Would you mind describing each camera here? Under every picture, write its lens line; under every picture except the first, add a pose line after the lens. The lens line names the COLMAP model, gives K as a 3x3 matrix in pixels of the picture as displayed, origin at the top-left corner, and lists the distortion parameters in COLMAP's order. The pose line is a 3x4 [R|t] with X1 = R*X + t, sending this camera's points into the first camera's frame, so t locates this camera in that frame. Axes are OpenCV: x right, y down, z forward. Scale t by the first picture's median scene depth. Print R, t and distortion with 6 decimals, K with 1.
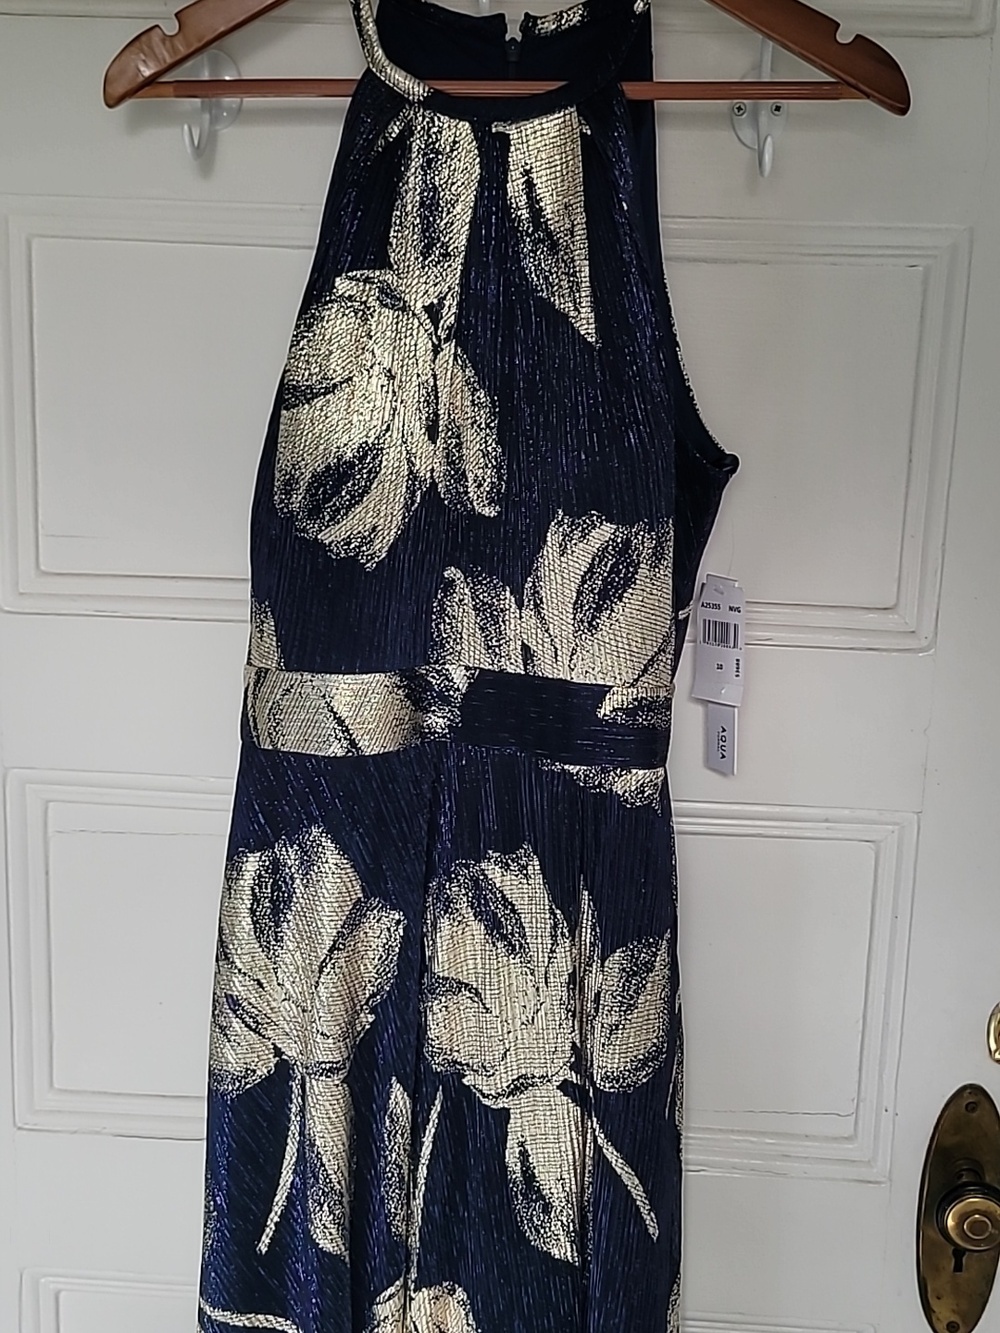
lens RADIAL K [[1682.5, 0, 497.4], [0, 1682.5, 665.6], [0, 0, 1]] dist [0.051963, 0.000000]
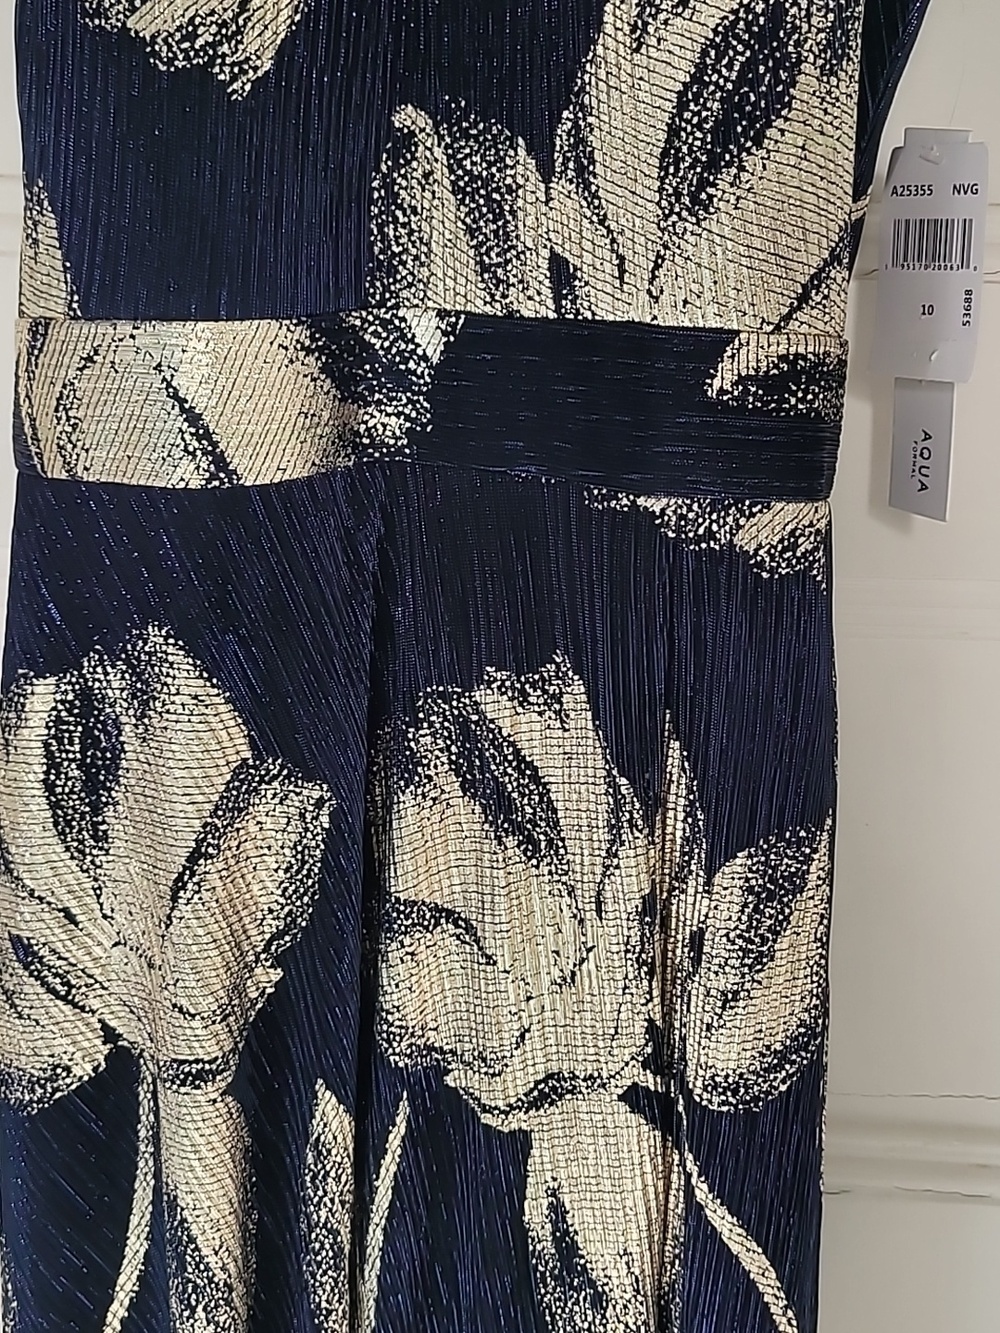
lens RADIAL K [[1682.5, 0, 479.5], [0, 1682.5, 638.9], [0, 0, 1]] dist [0.051963, 0.000000]
pose [[0.999897, -0.013646, 0.004403, -0.009929], [0.013203, 0.995983, 0.088560, 0.054023], [-0.005594, -0.088493, 0.996061, 0.473383]]
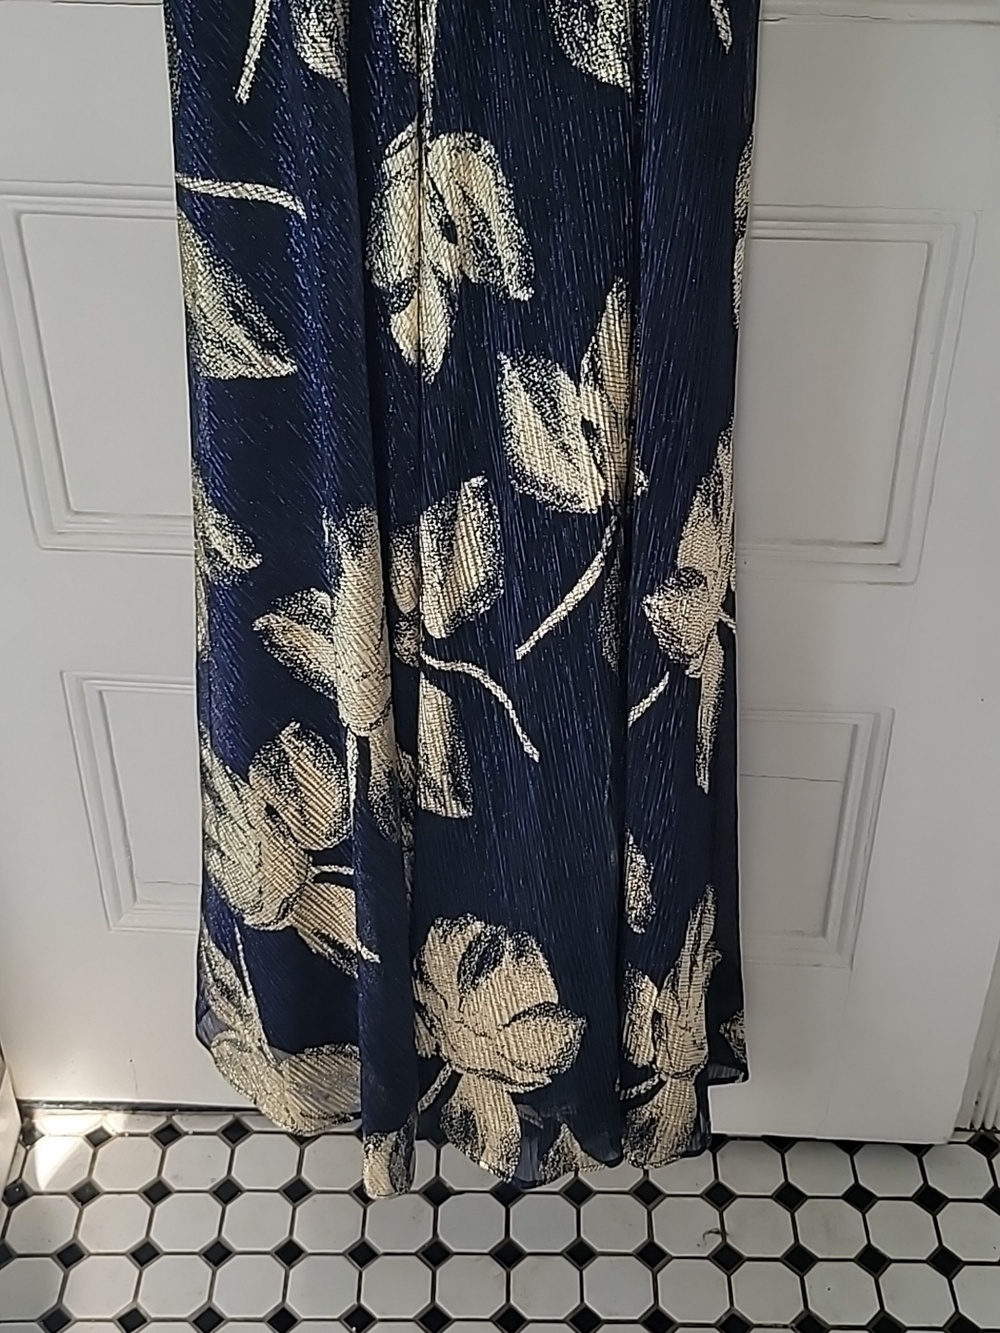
lens RADIAL K [[1682.5, 0, 500.6], [0, 1682.5, 672.5], [0, 0, 1]] dist [0.051963, 0.000000]
pose [[0.999590, -0.022294, -0.017991, -0.006304], [0.027577, 0.918926, 0.393466, 0.297852], [0.007760, -0.393800, 0.919163, 0.150048]]
